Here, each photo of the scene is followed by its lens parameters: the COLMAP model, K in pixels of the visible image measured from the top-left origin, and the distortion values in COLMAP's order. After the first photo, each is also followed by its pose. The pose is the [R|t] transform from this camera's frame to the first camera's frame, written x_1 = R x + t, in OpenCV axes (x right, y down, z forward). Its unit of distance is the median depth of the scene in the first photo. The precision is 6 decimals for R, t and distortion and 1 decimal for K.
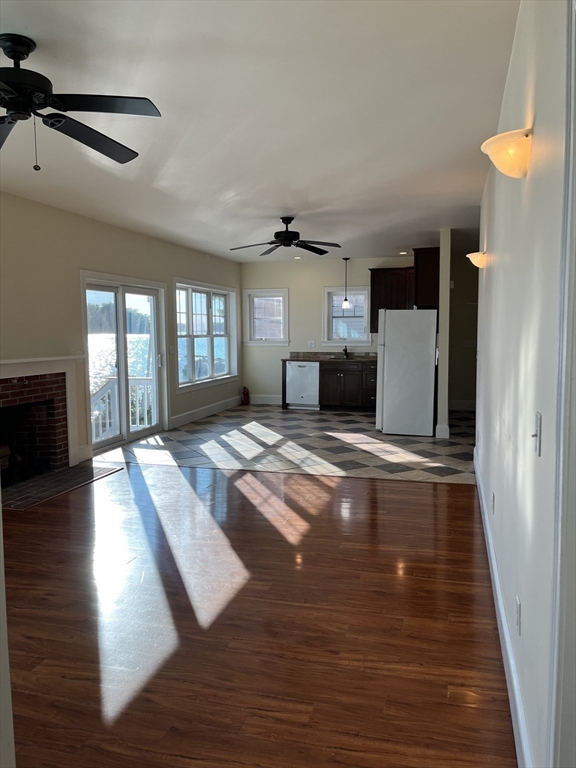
lens RADIAL K [[581.3, 0, 288.7], [0, 581.3, 387.9], [0, 0, 1]] dist [0.066213, -0.091333]
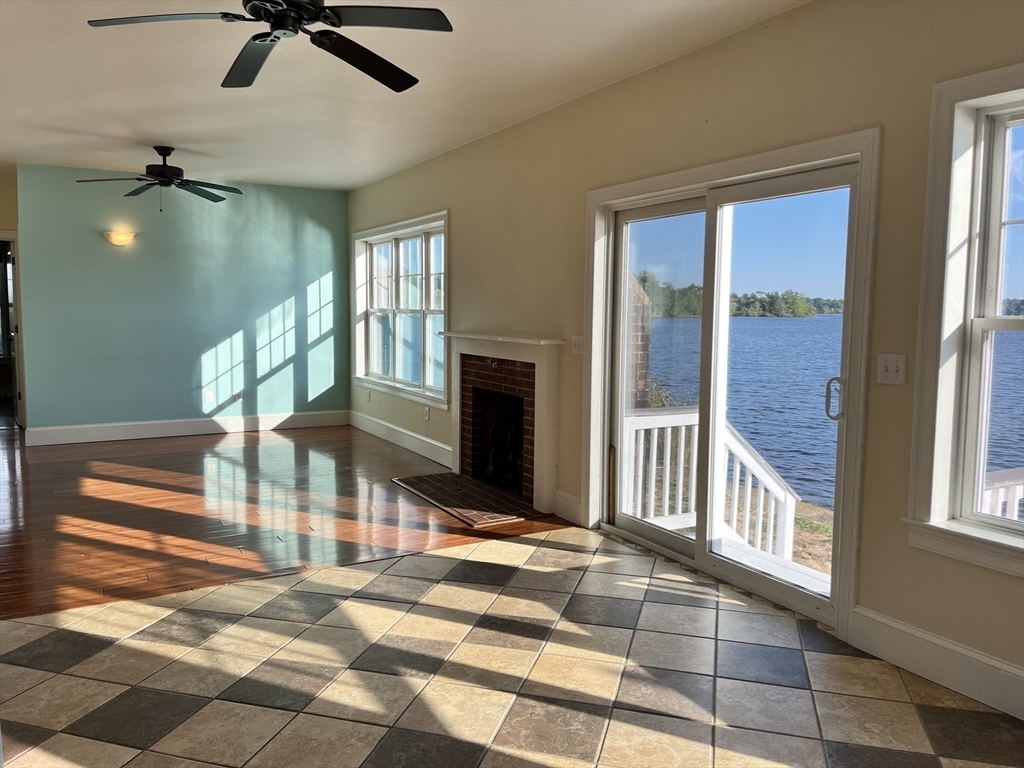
lens RADIAL K [[774.9, 0, 508.6], [0, 774.9, 365.2], [0, 0, 1]] dist [0.081166, -0.090373]
pose [[-0.708818, 0.051194, -0.703531, 0.186541], [-0.077230, 0.985735, 0.149540, -0.111913], [0.701150, 0.160331, -0.694753, 1.154006]]
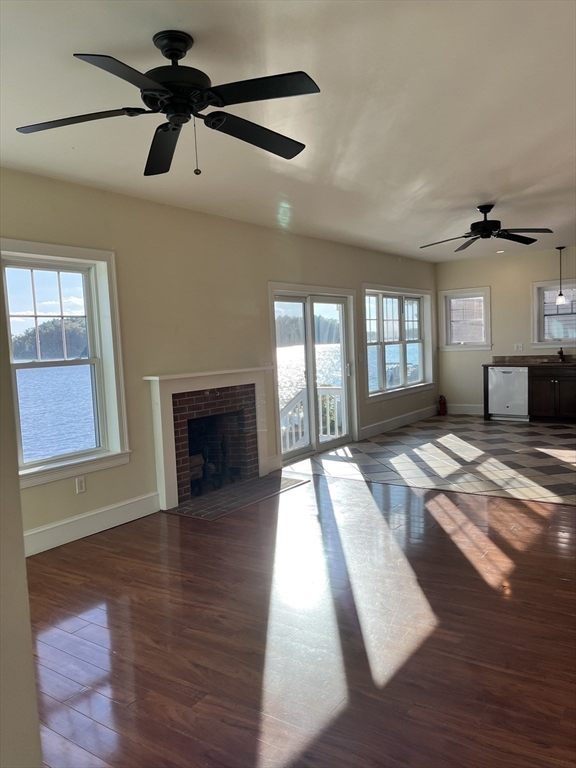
lens RADIAL K [[581.3, 0, 288.7], [0, 581.3, 387.9], [0, 0, 1]] dist [0.066213, -0.091333]
pose [[0.942943, -0.010207, -0.332798, 0.007302], [0.006091, 0.999892, -0.013409, -0.003807], [0.332898, 0.010617, 0.942903, 0.050478]]
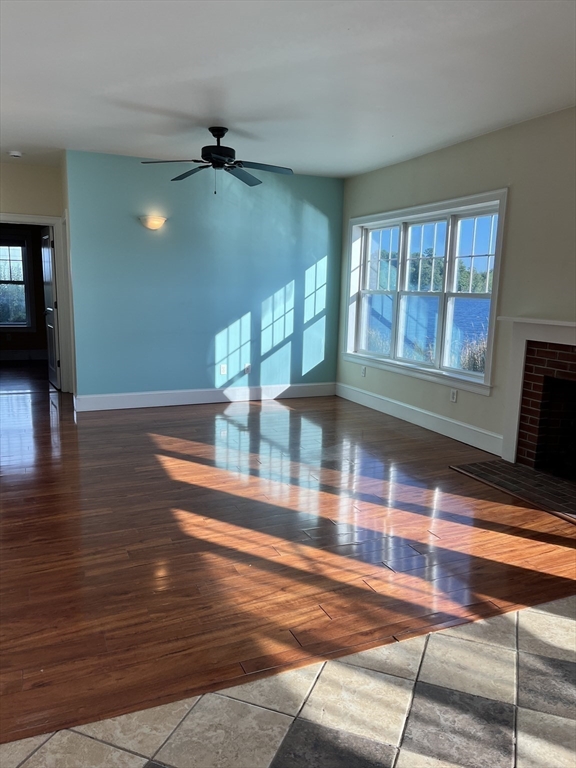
lens RADIAL K [[581.3, 0, 288.7], [0, 581.3, 387.9], [0, 0, 1]] dist [0.066213, -0.091333]
pose [[-0.771693, 0.102119, -0.627744, 0.208167], [-0.078163, 0.964314, 0.252959, -0.084986], [0.631174, 0.244273, -0.736172, 0.867101]]
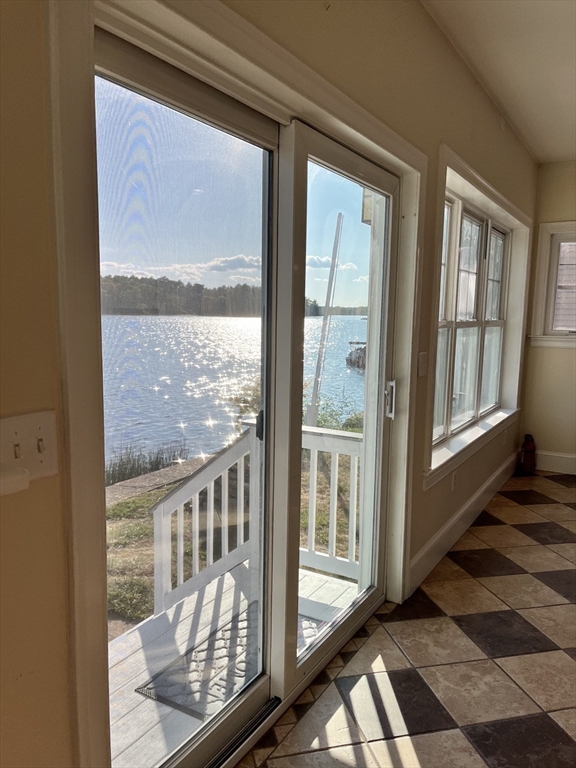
lens RADIAL K [[581.3, 0, 288.7], [0, 581.3, 387.9], [0, 0, 1]] dist [0.066213, -0.091333]
pose [[0.964680, 0.058748, -0.256790, -0.191808], [-0.051513, 0.998065, 0.034817, -0.061126], [0.258339, -0.020359, 0.965840, 0.667233]]
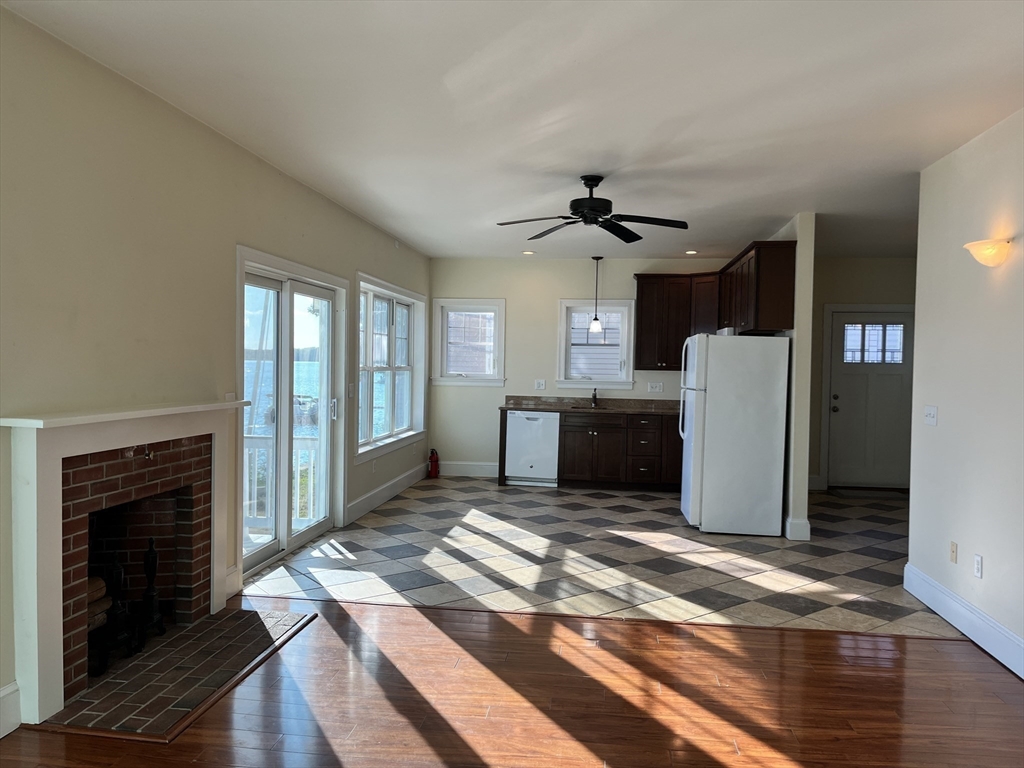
lens RADIAL K [[775.1, 0, 509.8], [0, 775.1, 387.9], [0, 0, 1]] dist [0.066213, -0.091333]
pose [[0.988942, 0.019297, 0.147041, -0.160007], [-0.009478, 0.997696, -0.067185, -0.016779], [-0.147998, 0.065048, 0.986846, 0.190563]]
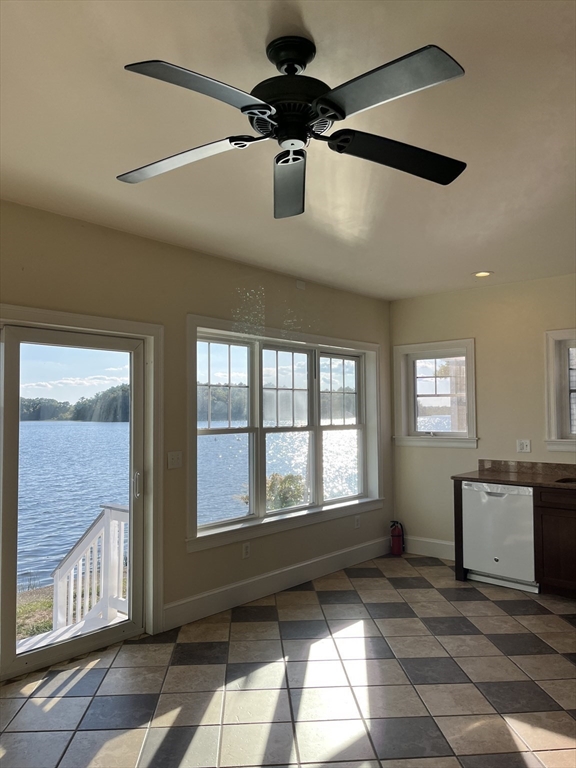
lens RADIAL K [[581.3, 0, 288.7], [0, 581.3, 387.9], [0, 0, 1]] dist [0.066213, -0.091333]
pose [[0.902758, -0.020397, -0.429665, 0.097348], [-0.040460, 0.990420, -0.132026, -0.066043], [0.428241, 0.136572, 0.893285, 0.607656]]
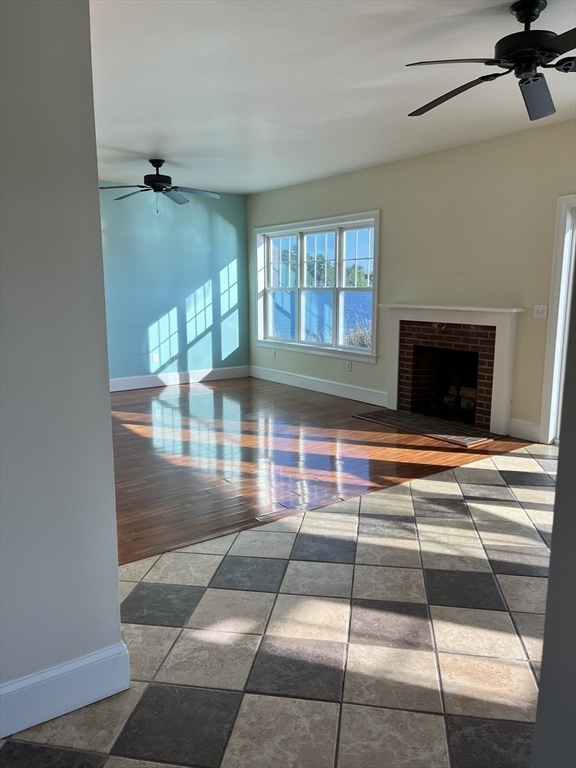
lens RADIAL K [[581.2, 0, 288.0], [0, 581.2, 384.0], [0, 0, 1]] dist [0.081166, -0.090373]
pose [[-0.618102, 0.144840, -0.772639, 0.375838], [-0.067625, 0.969438, 0.235831, -0.095333], [0.783183, 0.198017, -0.589417, 0.942584]]
